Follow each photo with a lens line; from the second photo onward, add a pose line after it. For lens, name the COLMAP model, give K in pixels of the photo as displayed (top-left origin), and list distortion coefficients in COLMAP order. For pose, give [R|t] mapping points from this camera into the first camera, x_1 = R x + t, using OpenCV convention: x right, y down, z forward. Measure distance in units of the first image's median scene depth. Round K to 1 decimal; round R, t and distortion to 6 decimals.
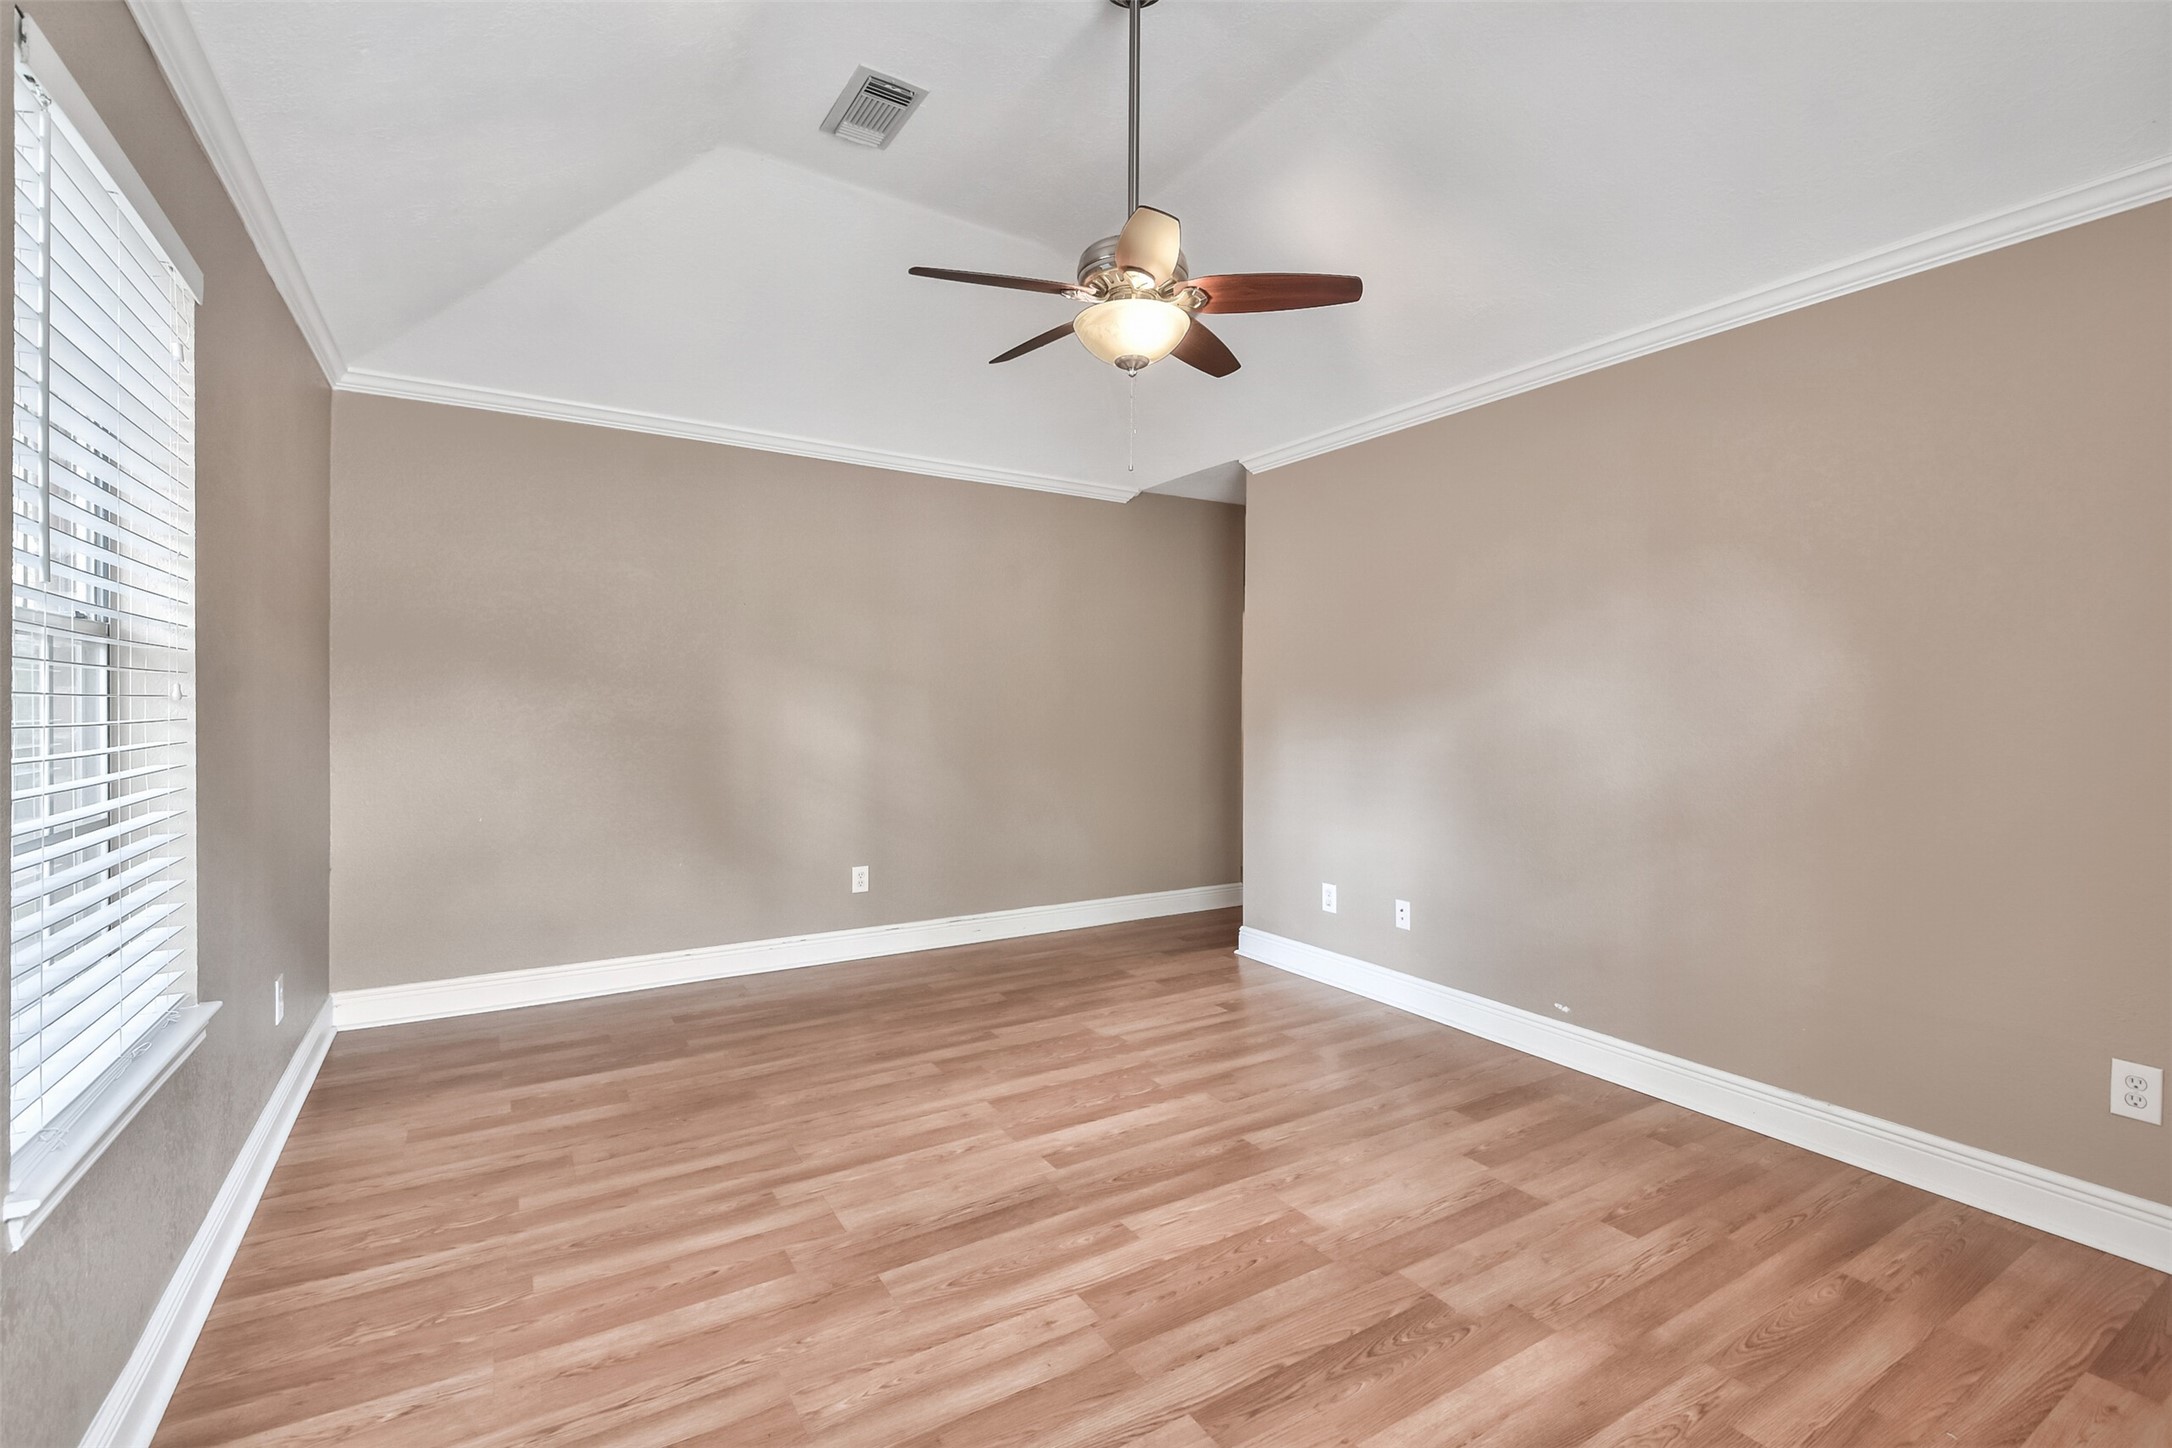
lens RADIAL K [[958.0, 0, 1083.8], [0, 958.0, 717.1], [0, 0, 1]] dist [0.014757, -0.012007]
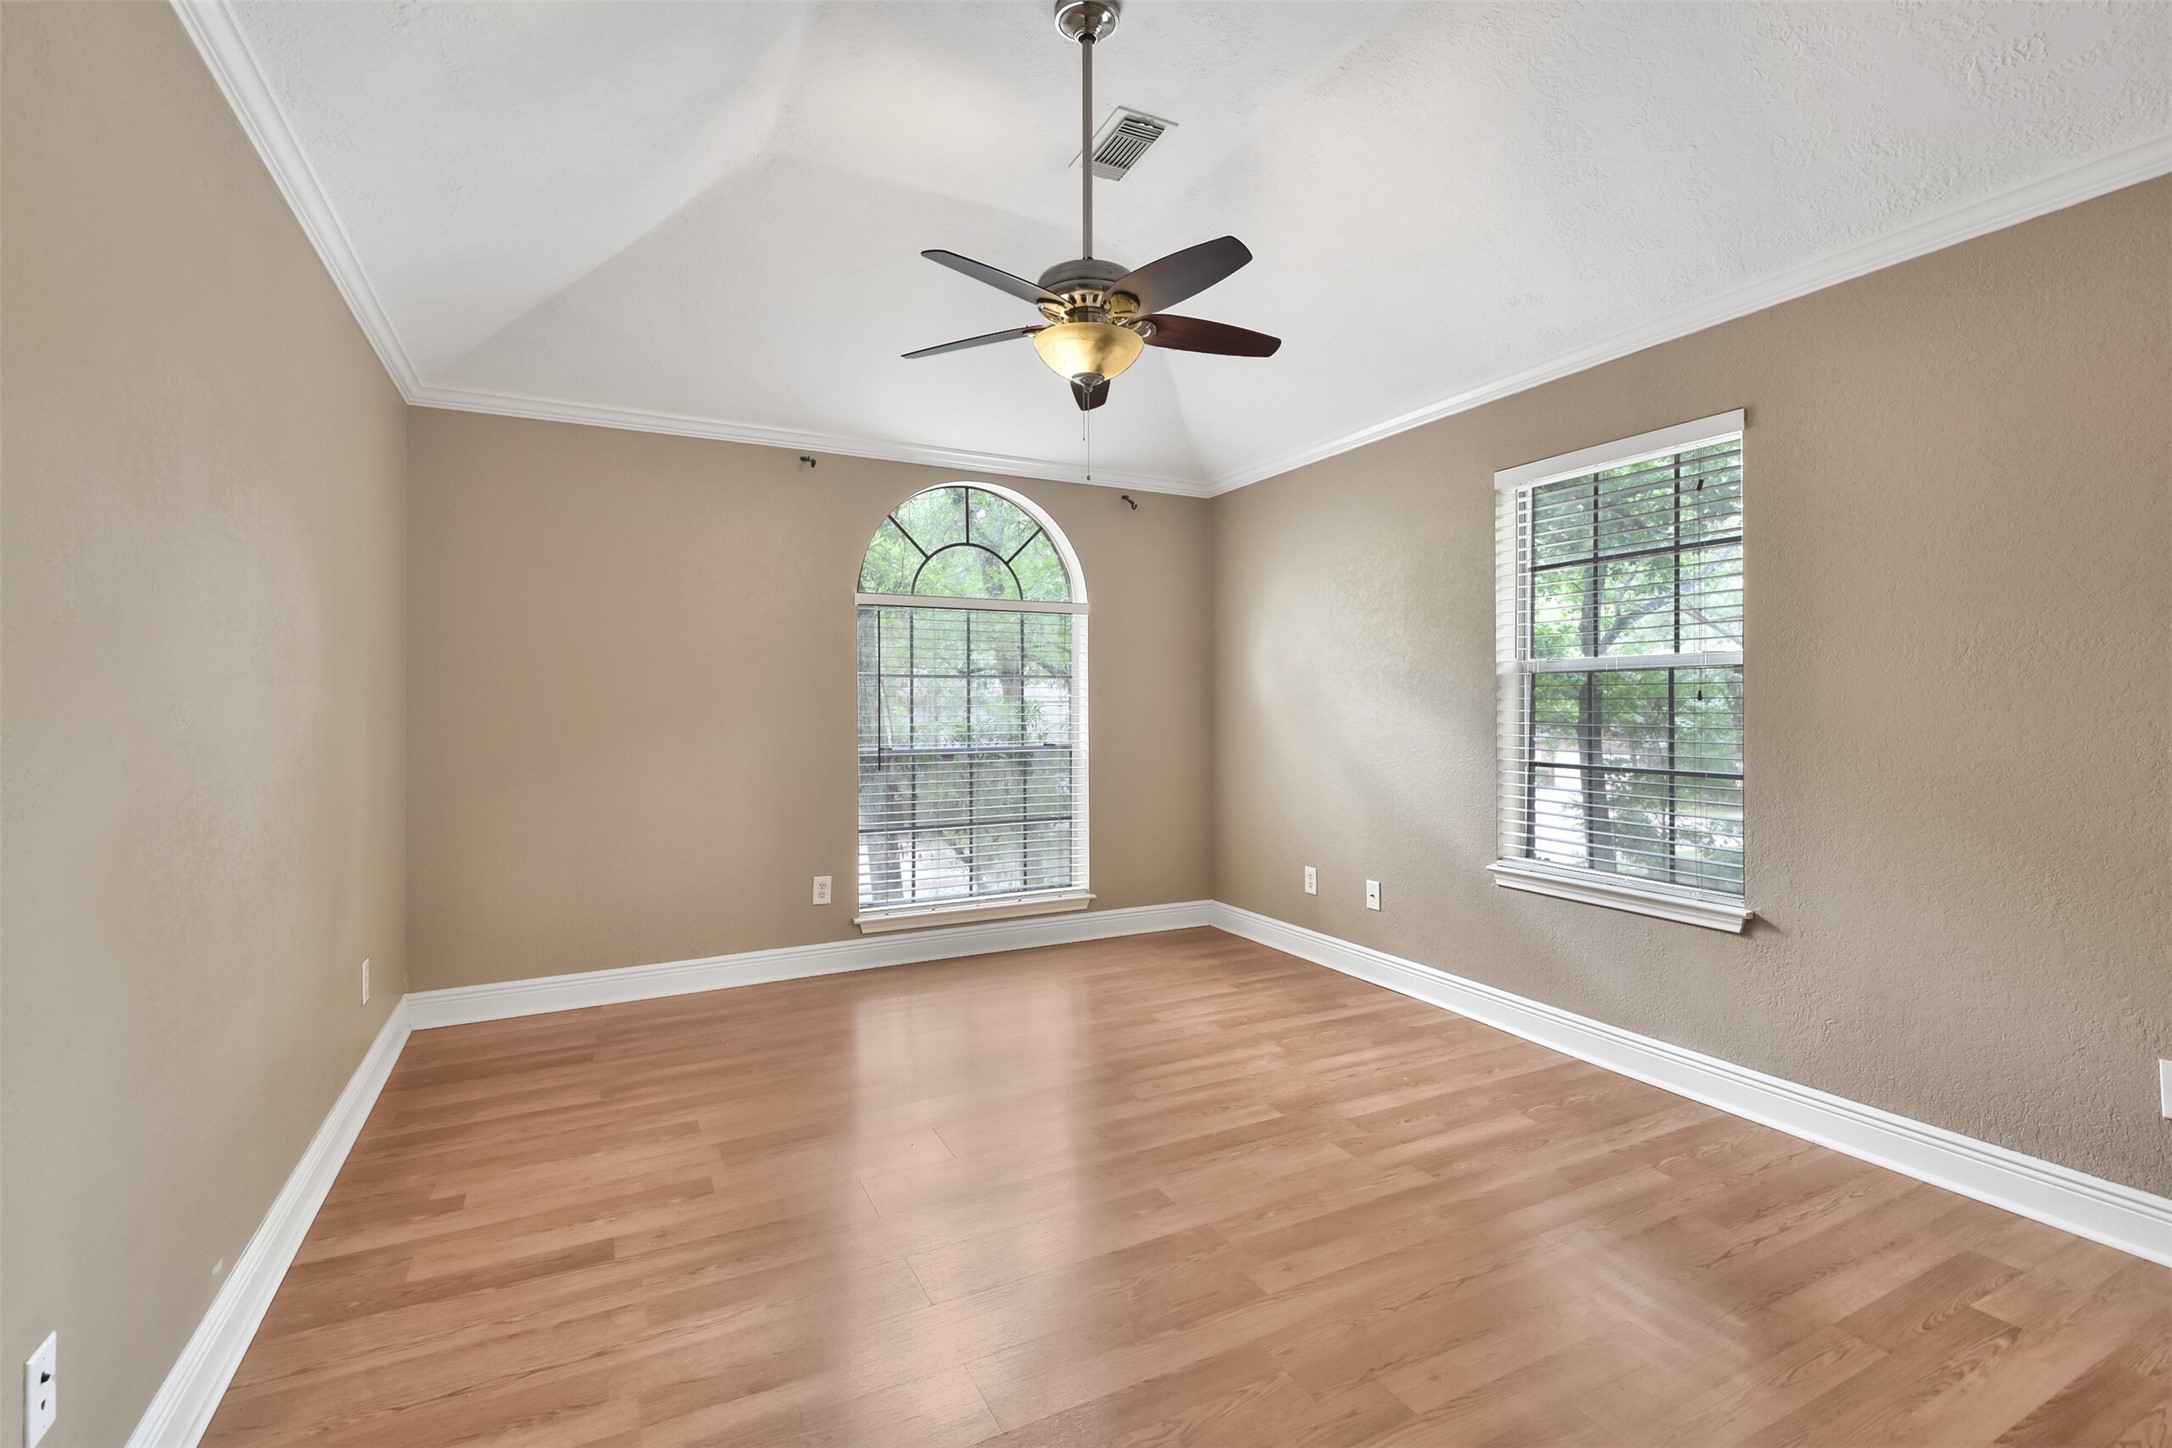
lens RADIAL K [[958.0, 0, 1083.9], [0, 958.0, 715.4], [0, 0, 1]] dist [0.014757, -0.012007]
pose [[-0.996871, -0.004264, 0.078925, -0.030077], [-0.002352, 0.999702, 0.024302, -0.024410], [-0.079005, 0.024040, -0.996584, 2.061927]]
